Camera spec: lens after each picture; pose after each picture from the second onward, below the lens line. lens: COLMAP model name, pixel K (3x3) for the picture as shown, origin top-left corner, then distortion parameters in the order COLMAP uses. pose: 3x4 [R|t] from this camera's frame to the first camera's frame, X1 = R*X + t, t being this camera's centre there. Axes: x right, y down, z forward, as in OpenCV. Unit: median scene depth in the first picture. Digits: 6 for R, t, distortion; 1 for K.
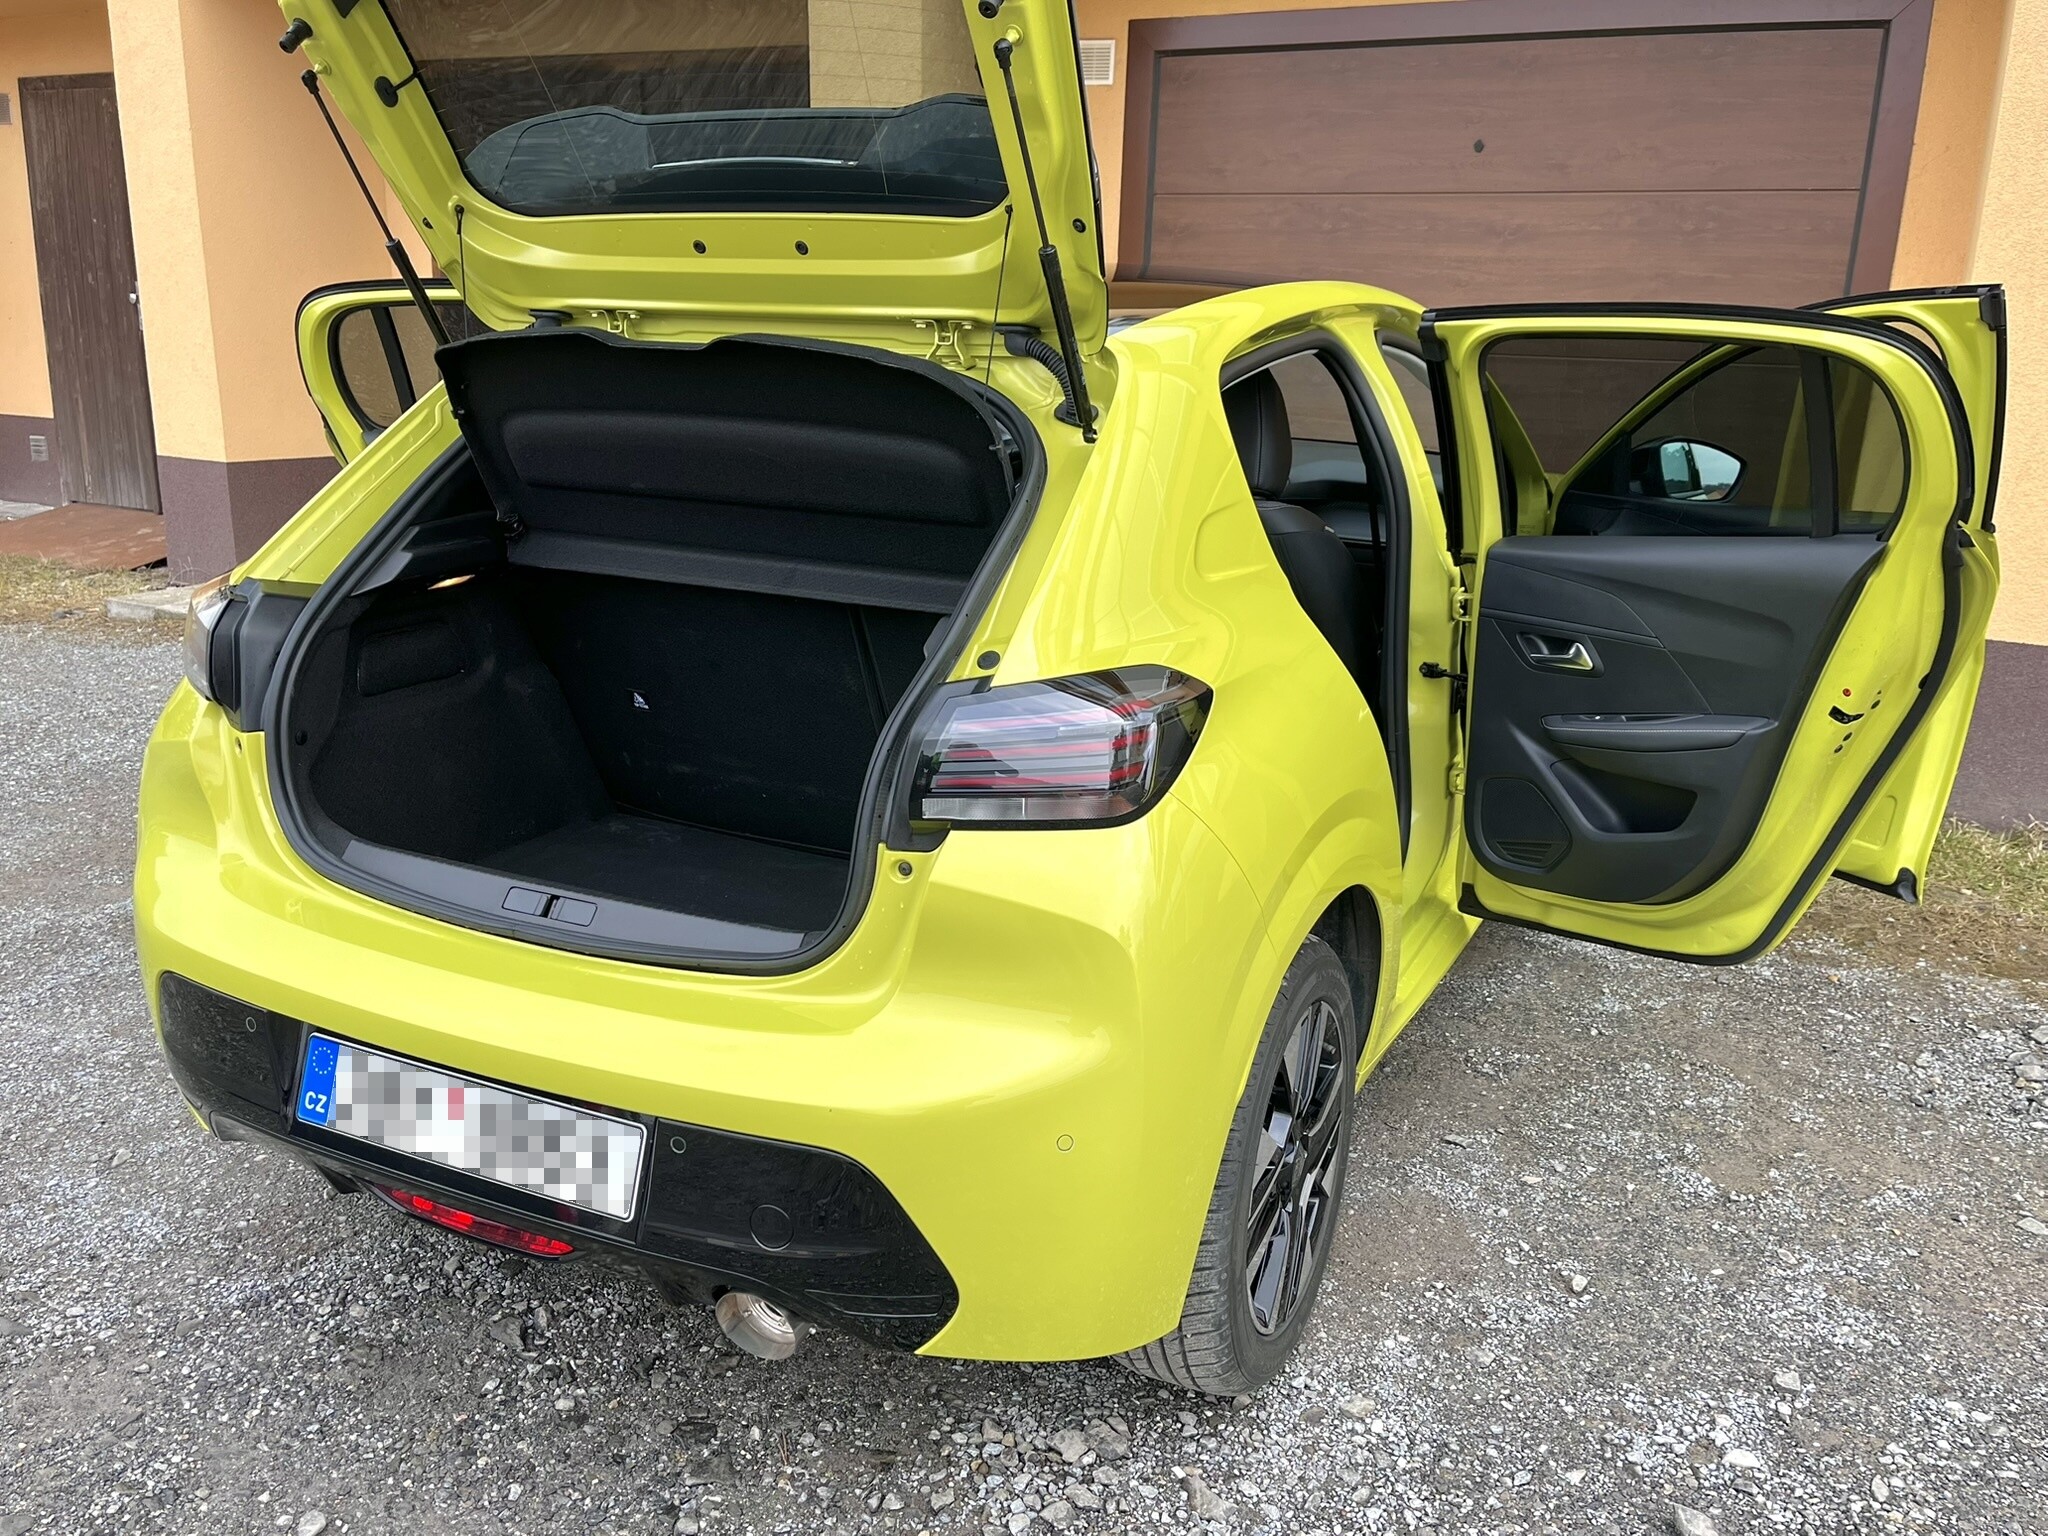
lens RADIAL K [[1689.5, 0, 1014.7], [0, 1689.5, 771.1], [0, 0, 1]] dist [0.038649, -0.050121]
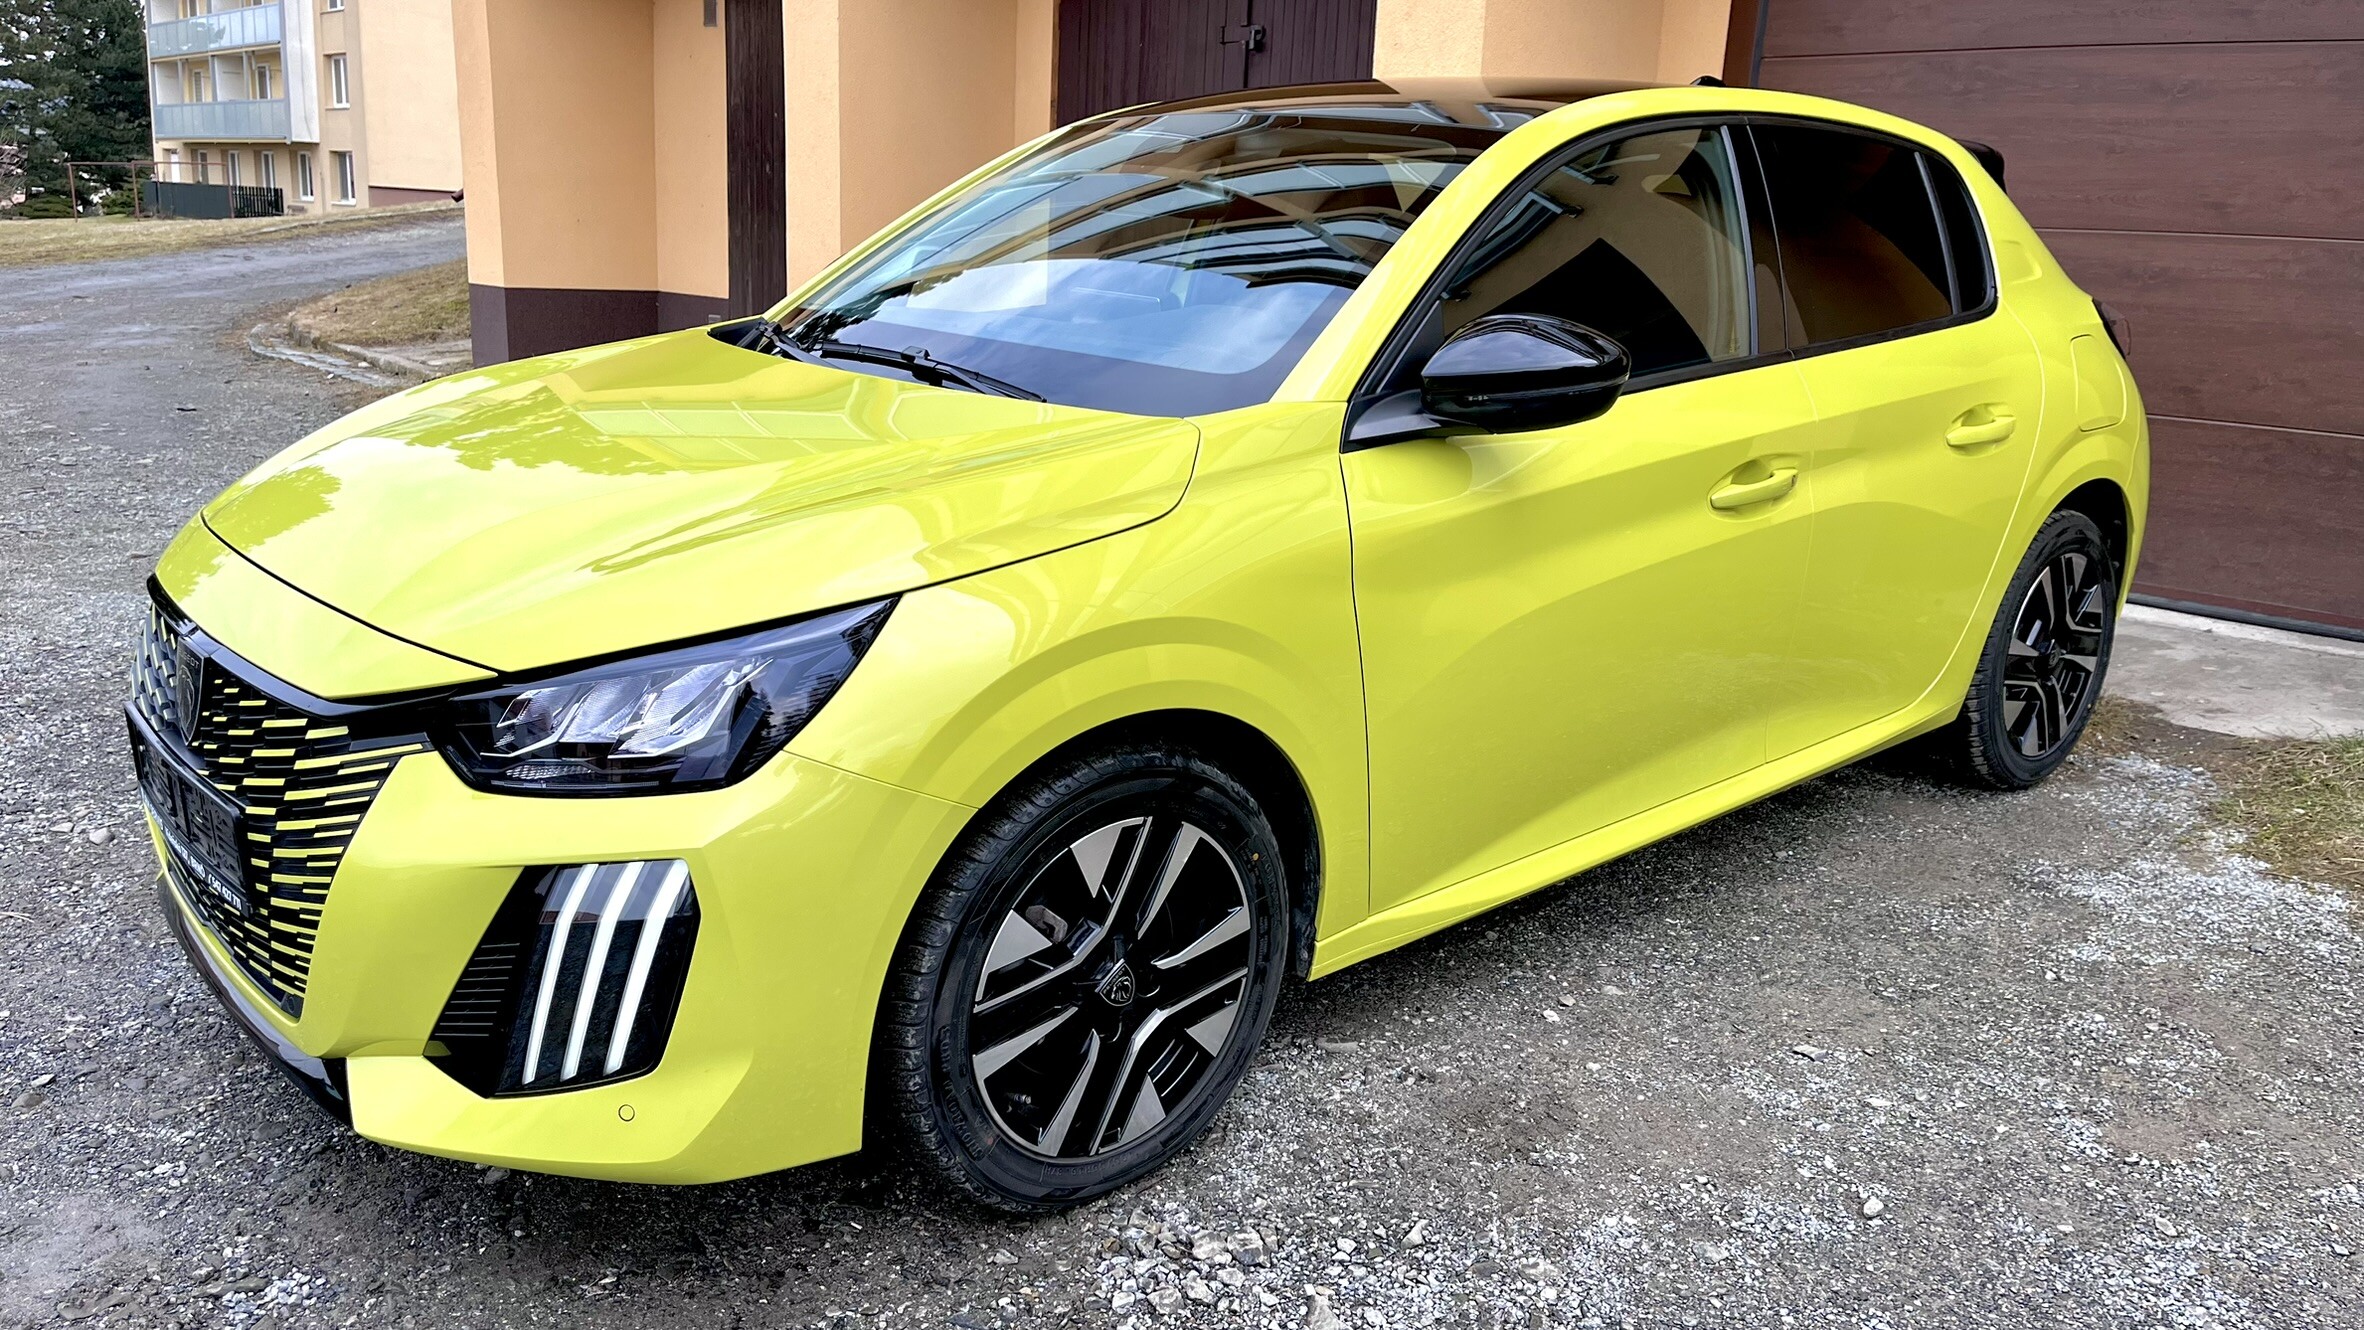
lens RADIAL K [[1801.3, 0, 1177.5], [0, 1801.3, 662.3], [0, 0, 1]] dist [0.057677, -0.081854]
pose [[0.950059, 0.087899, -0.299437, 0.229386], [-0.100873, 0.994502, -0.028120, 0.084048], [0.295319, 0.056921, 0.953702, 0.012756]]
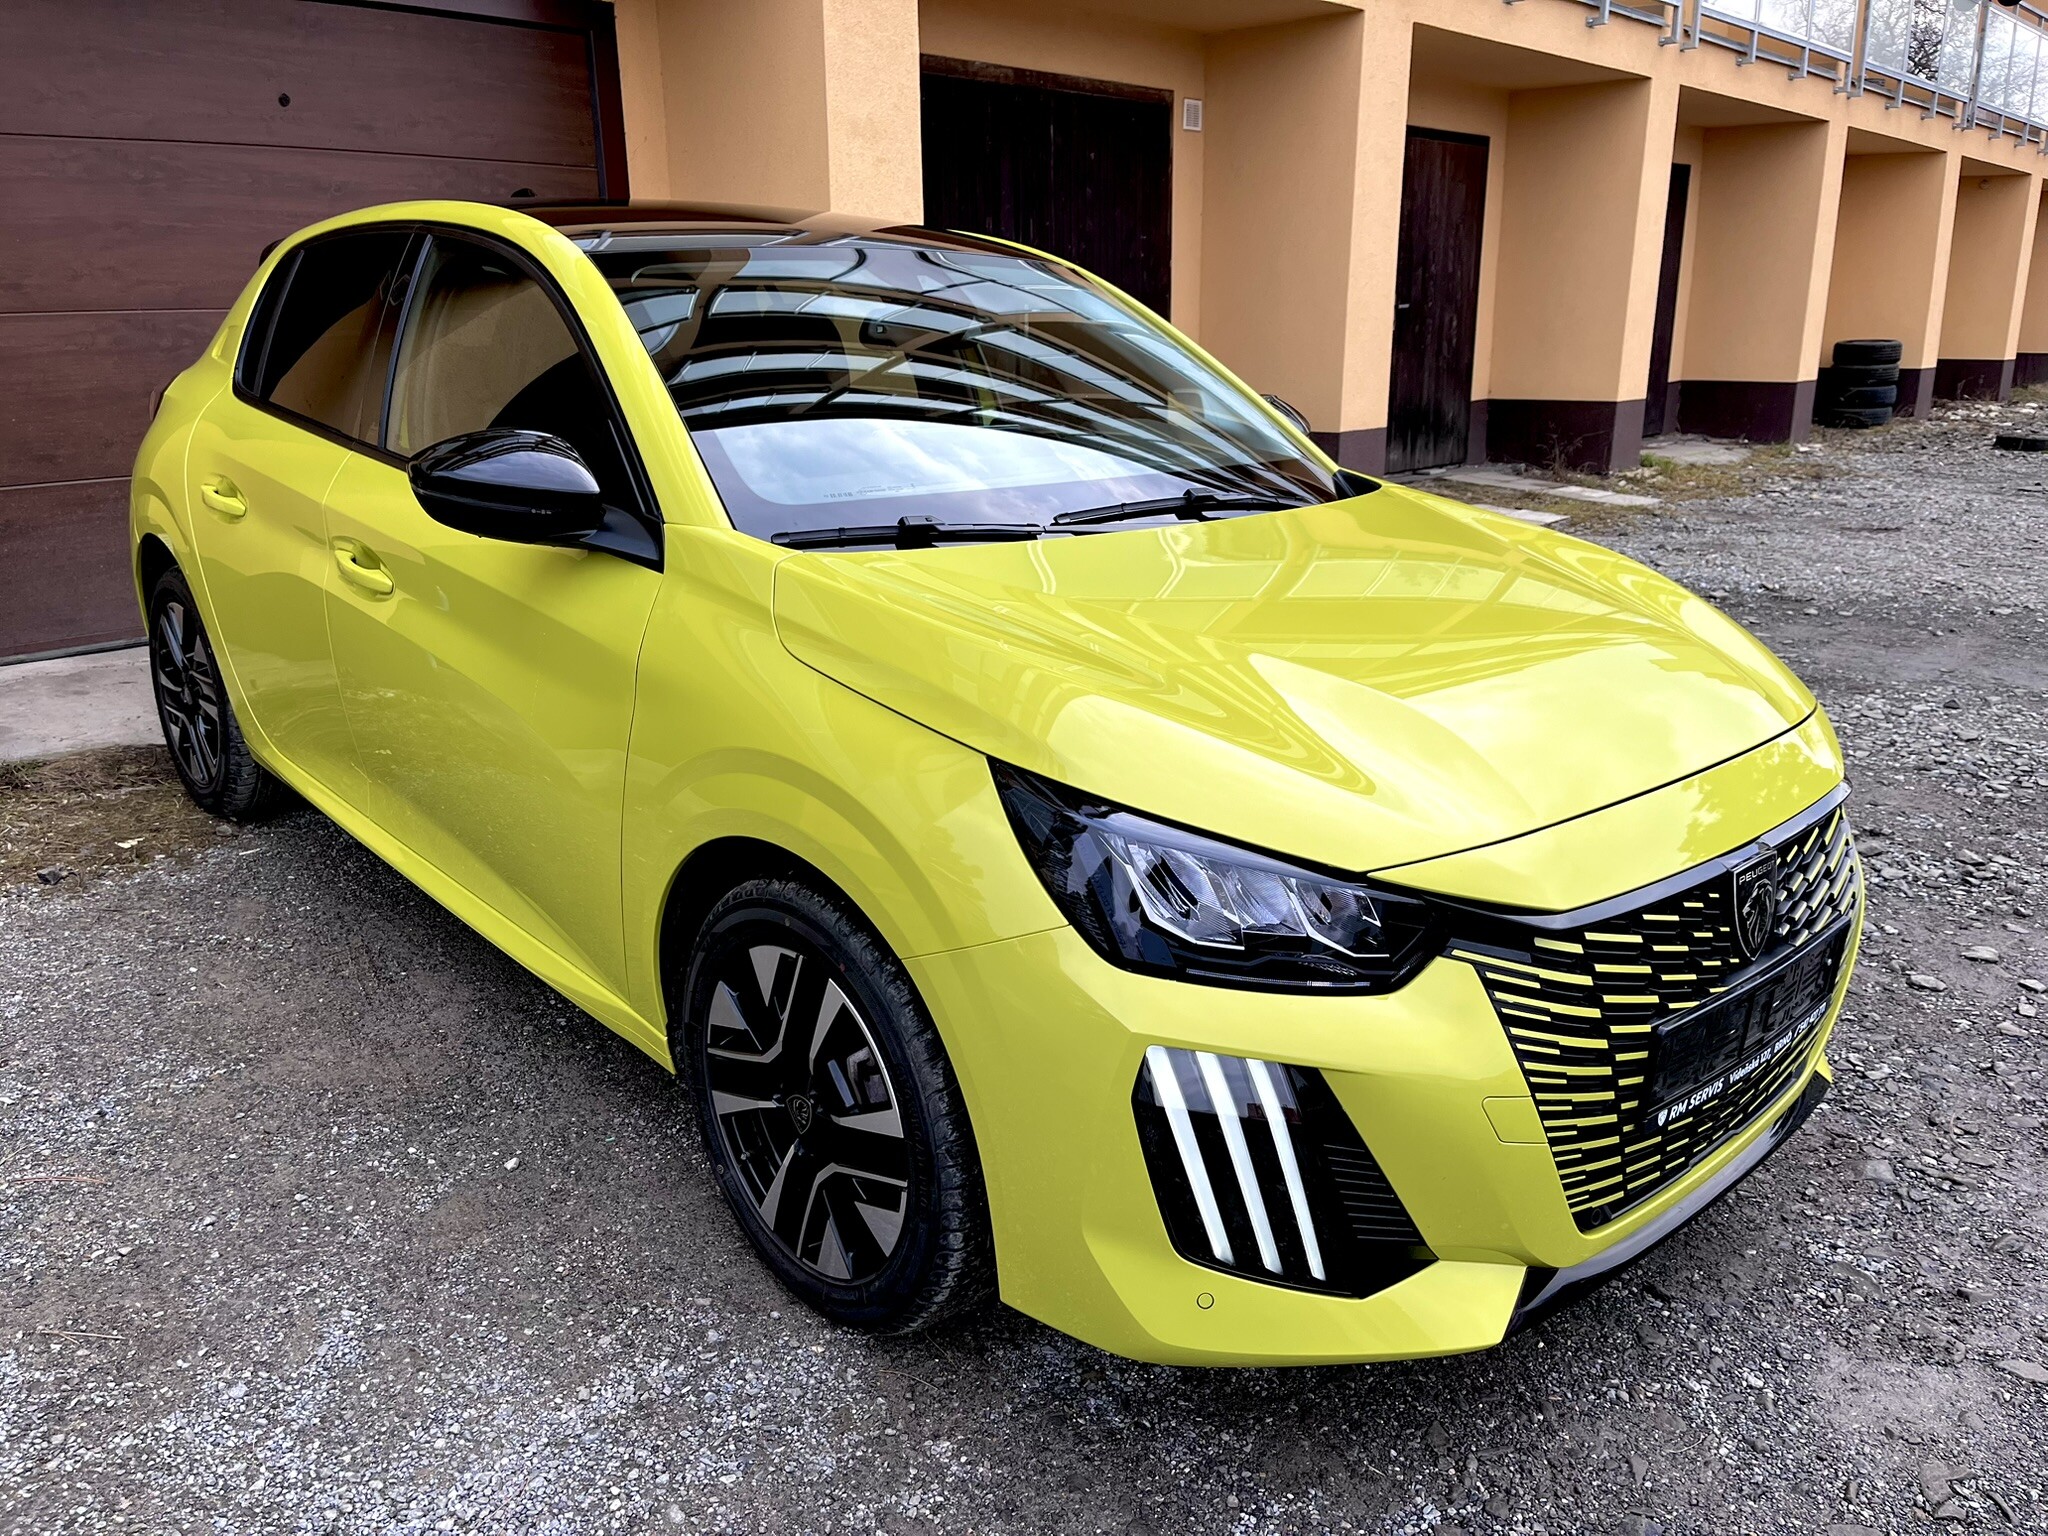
lens RADIAL K [[1559.3, 0, 1022.1], [0, 1559.3, 775.5], [0, 0, 1]] dist [0.071788, -0.106470]
pose [[0.279148, -0.303958, 0.910871, -1.147201], [0.272076, 0.934742, 0.228543, -0.182571], [-0.920897, 0.184029, 0.343632, 0.713808]]
